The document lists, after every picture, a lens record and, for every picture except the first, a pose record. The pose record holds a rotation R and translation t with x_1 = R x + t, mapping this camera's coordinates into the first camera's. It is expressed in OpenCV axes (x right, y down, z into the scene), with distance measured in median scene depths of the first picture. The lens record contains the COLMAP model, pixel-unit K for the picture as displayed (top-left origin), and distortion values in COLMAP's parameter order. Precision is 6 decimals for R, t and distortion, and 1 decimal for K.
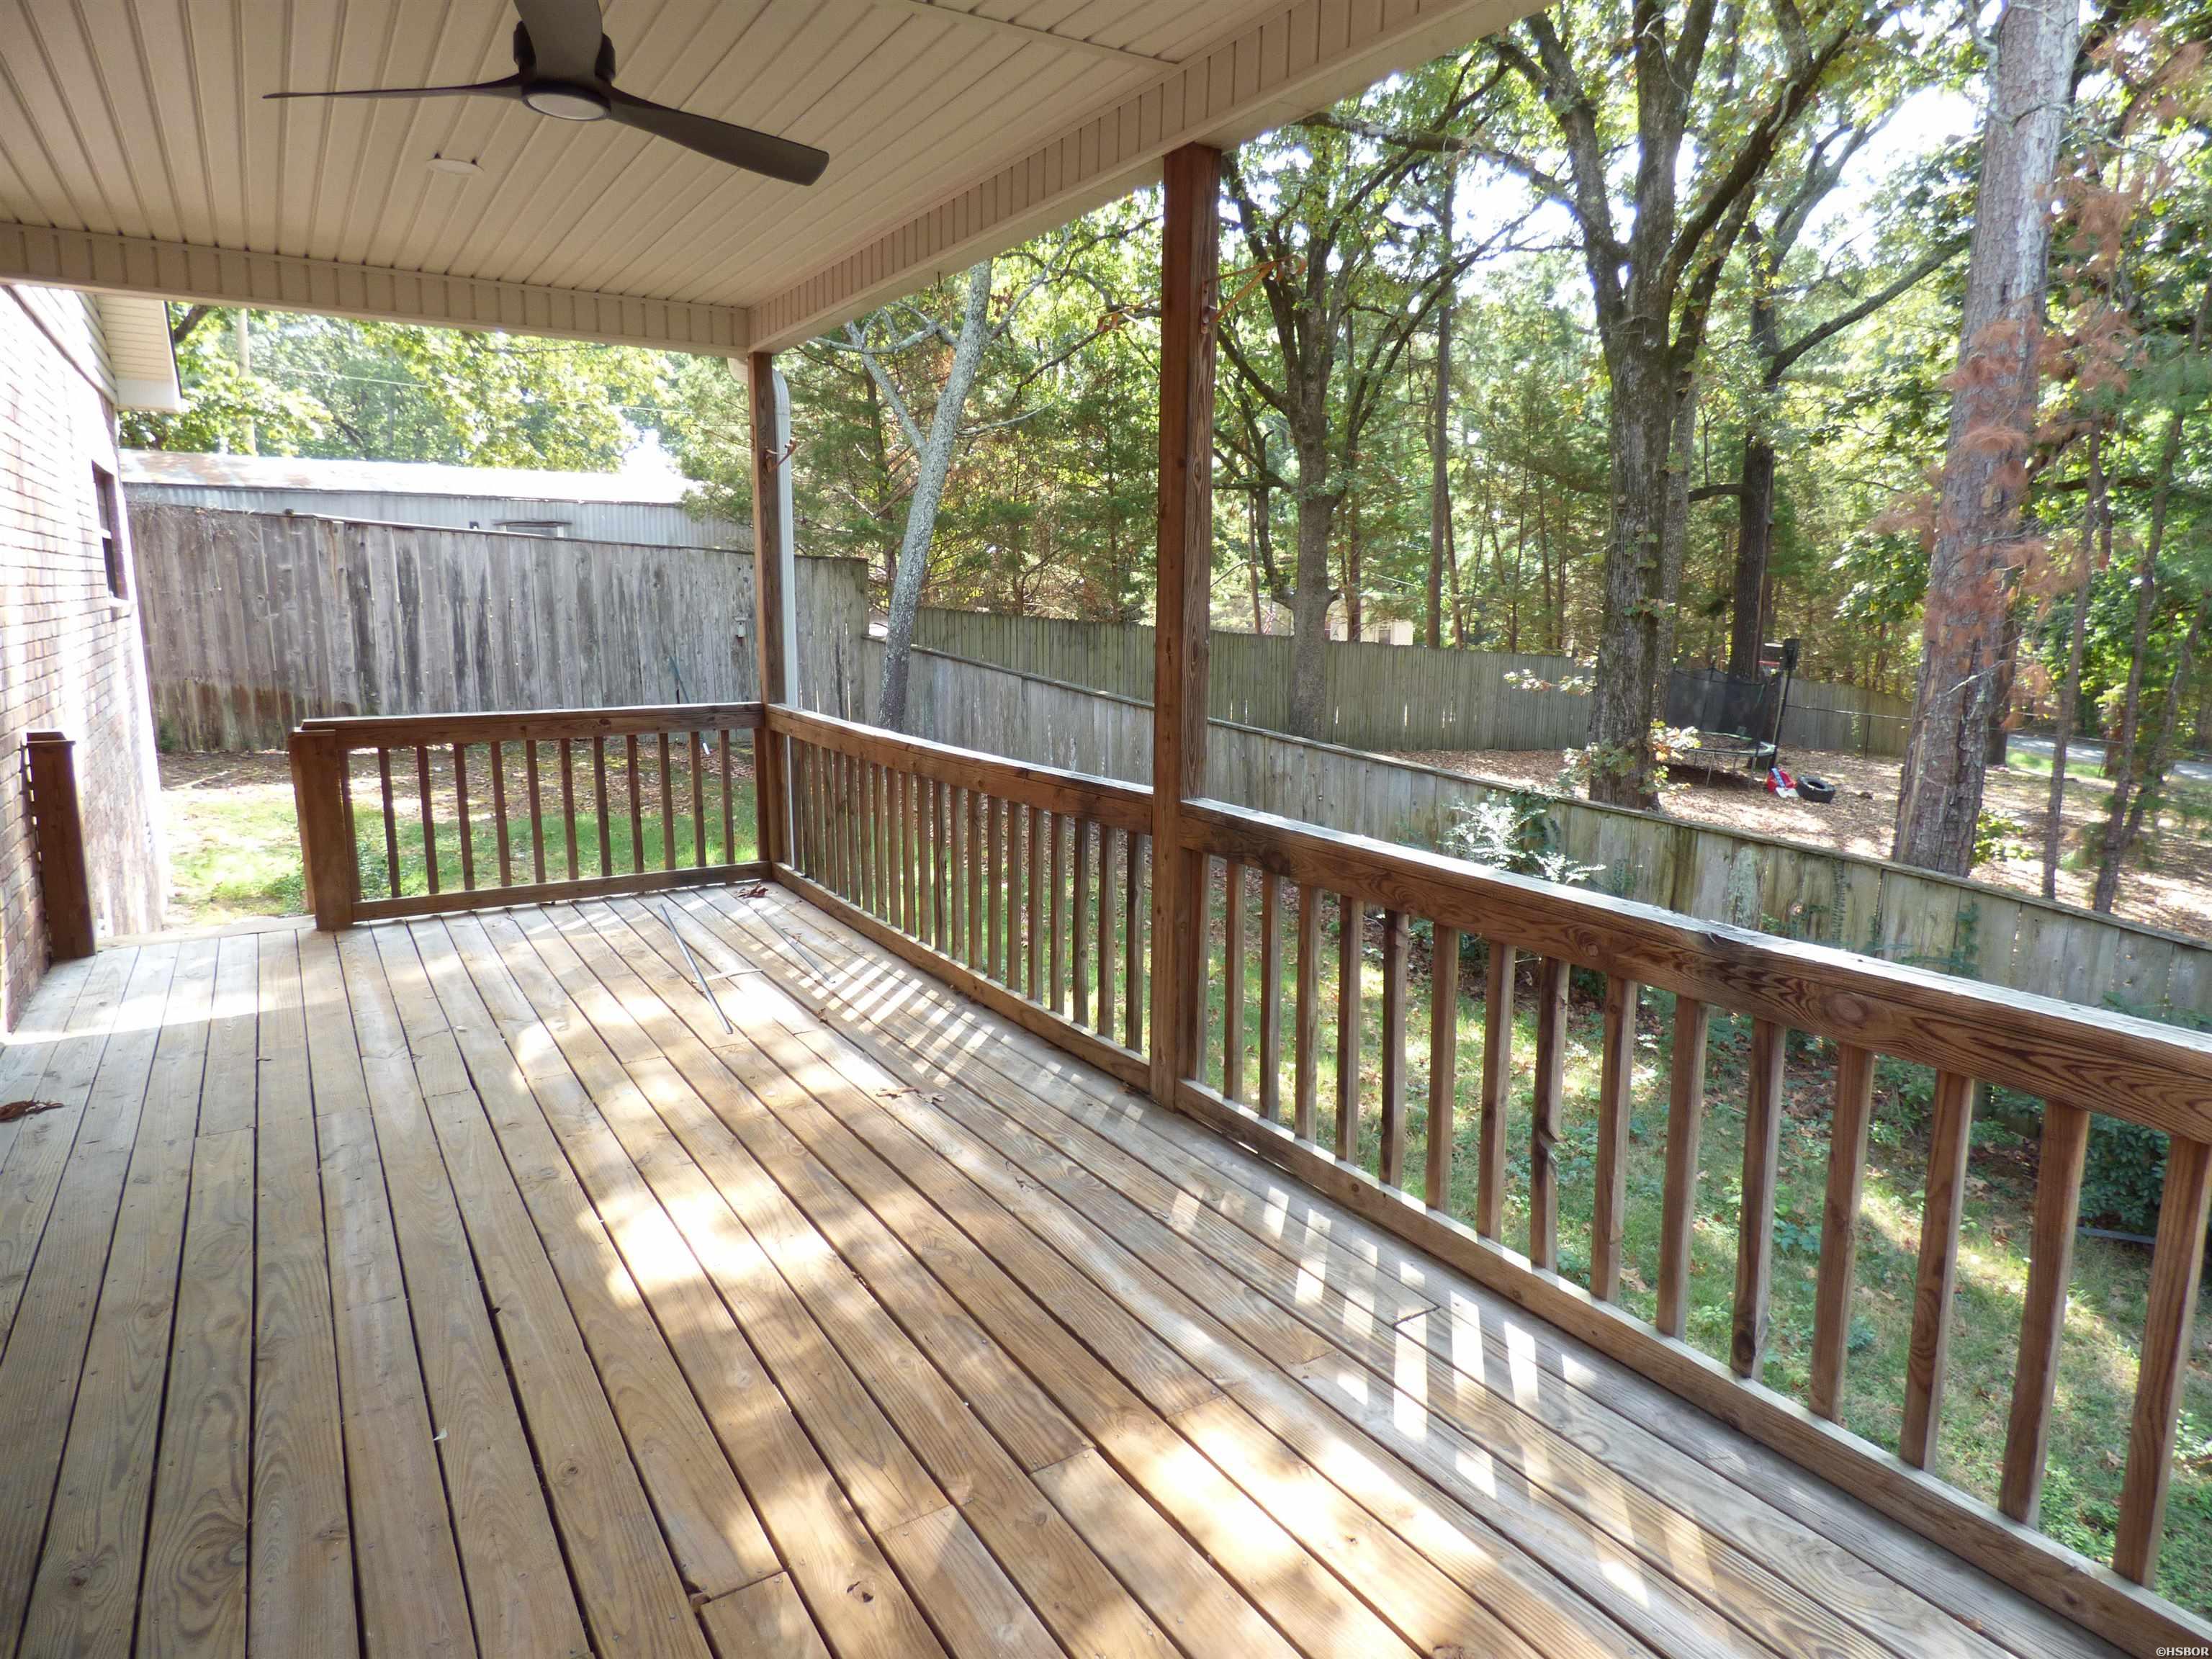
lens RADIAL K [[1306.4, 0, 1124.1], [0, 1306.4, 829.0], [0, 0, 1]] dist [-0.010610, -0.001204]
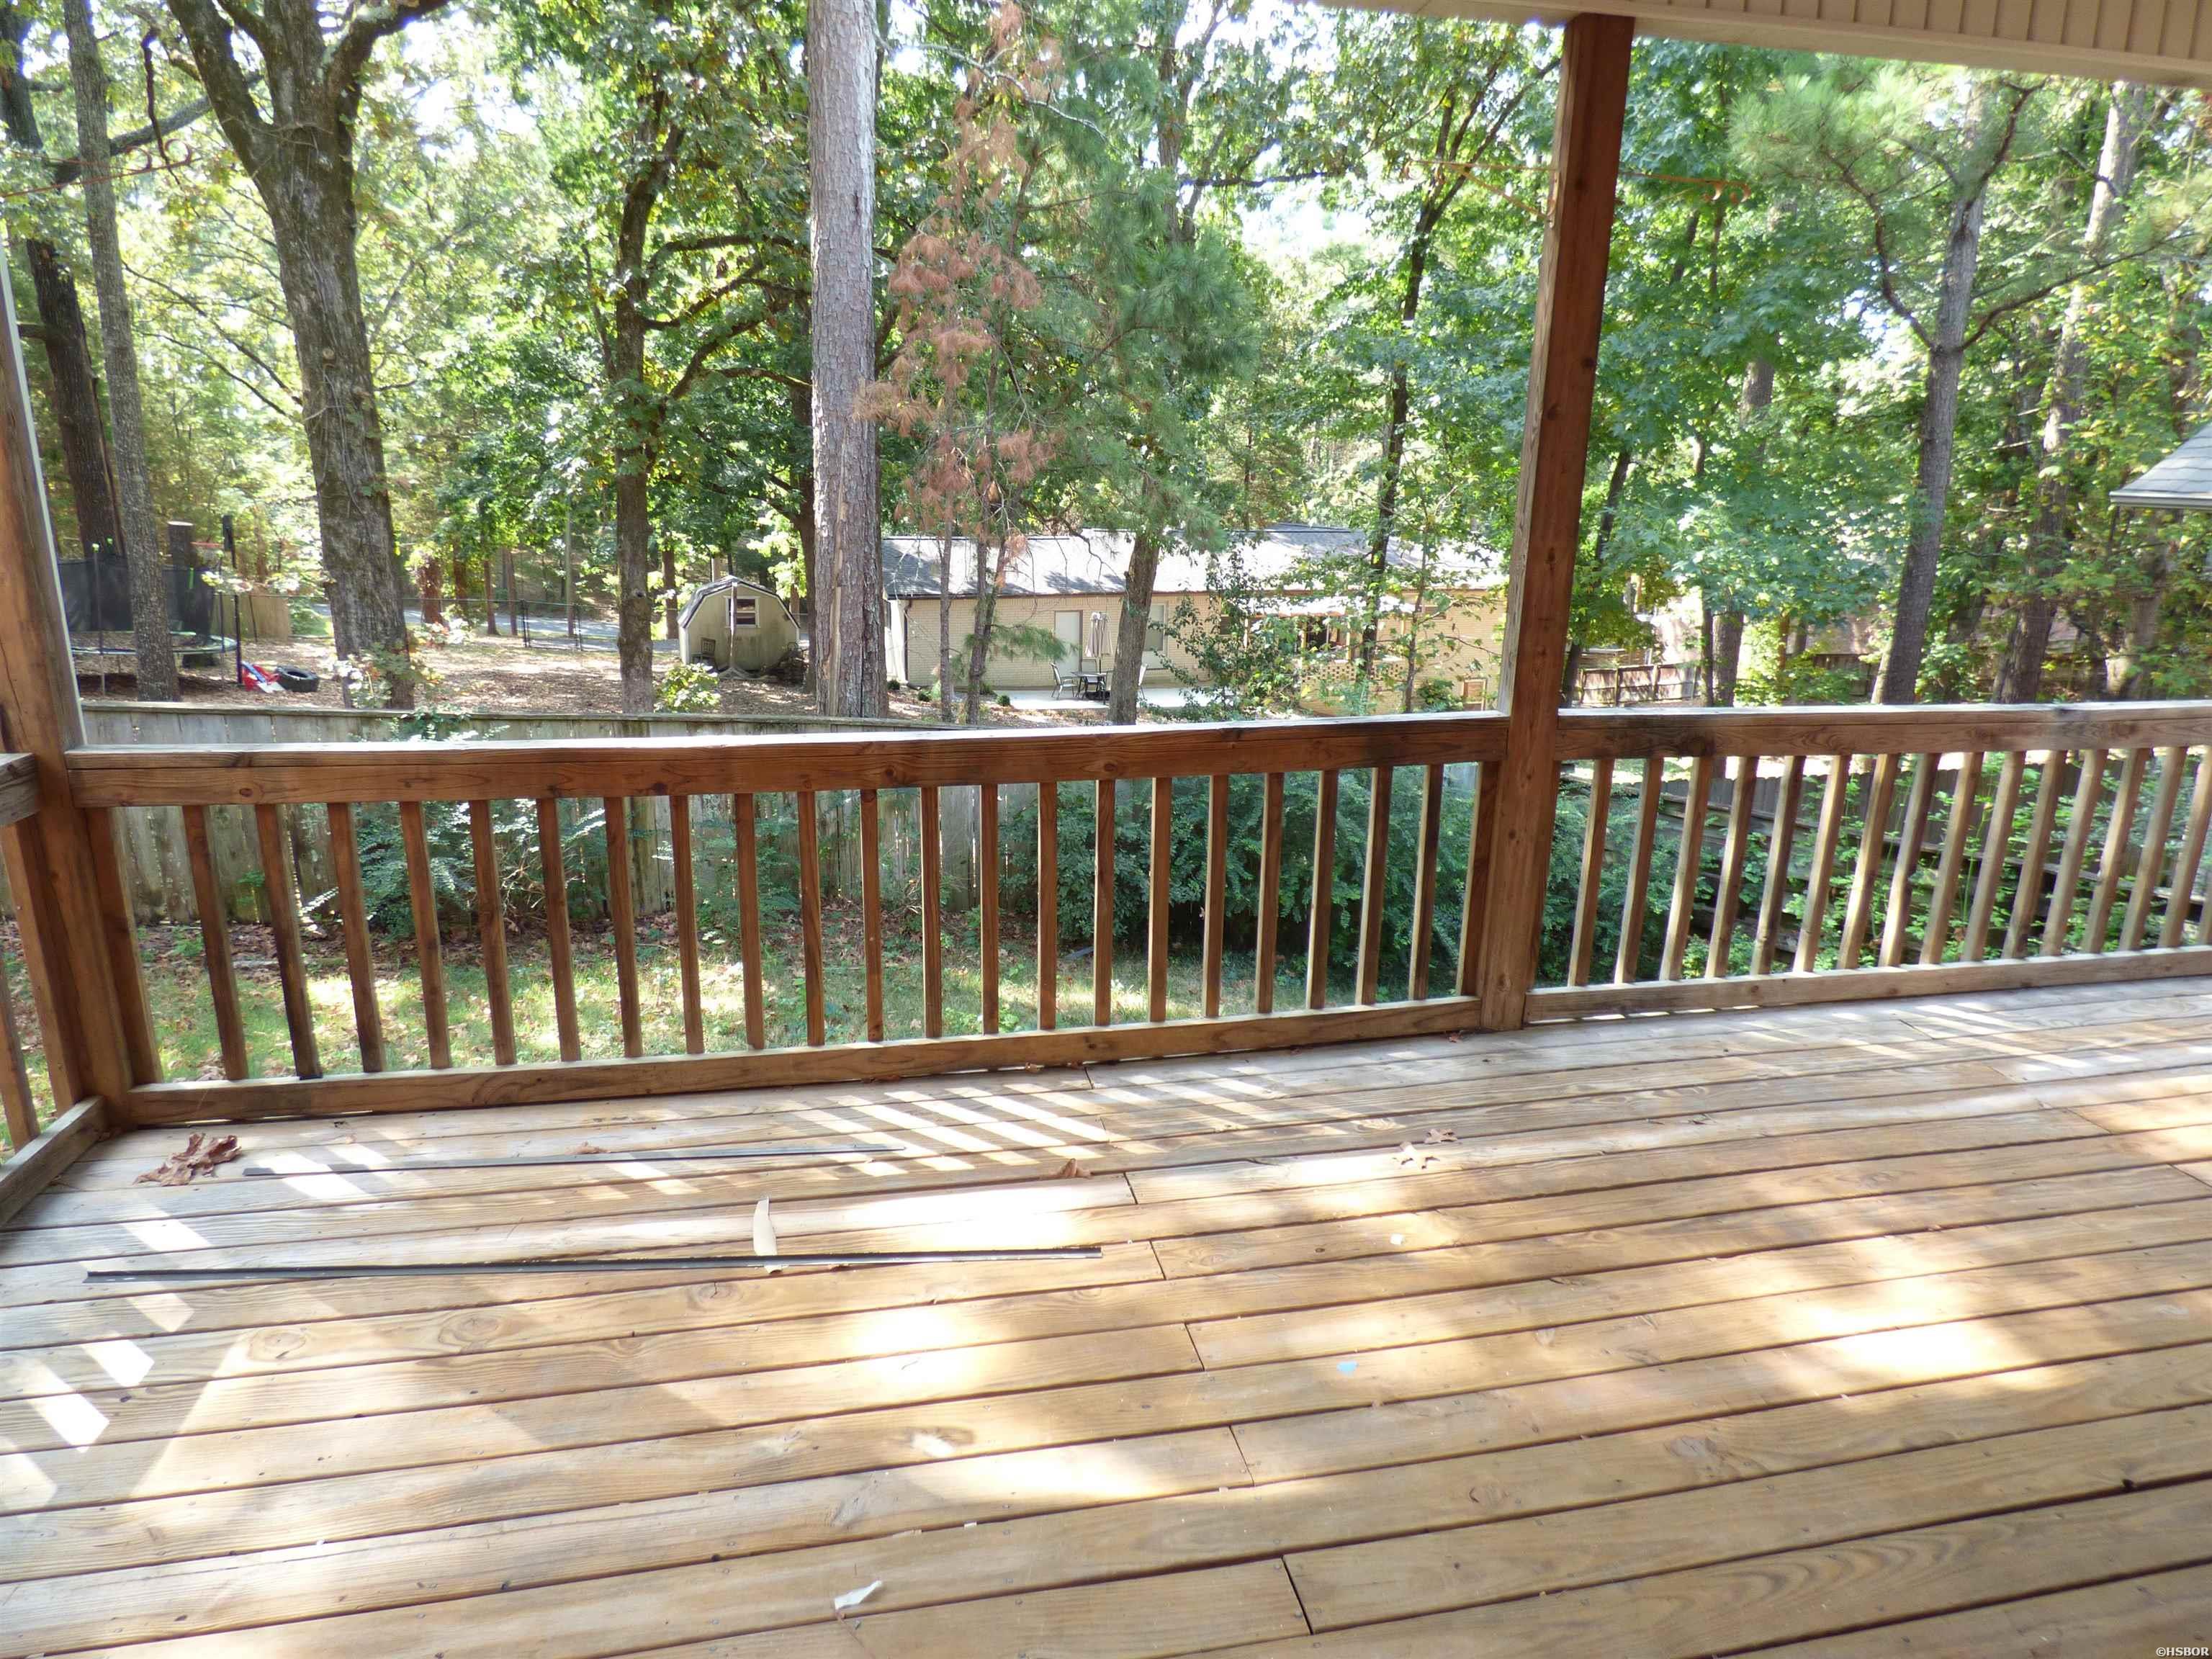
lens RADIAL K [[1306.4, 0, 1124.1], [0, 1306.4, 829.0], [0, 0, 1]] dist [-0.010610, -0.001204]
pose [[0.361739, -0.241271, 0.900518, -0.828754], [0.152802, 0.968213, 0.198027, -0.153847], [-0.919672, 0.065967, 0.387107, 0.793938]]
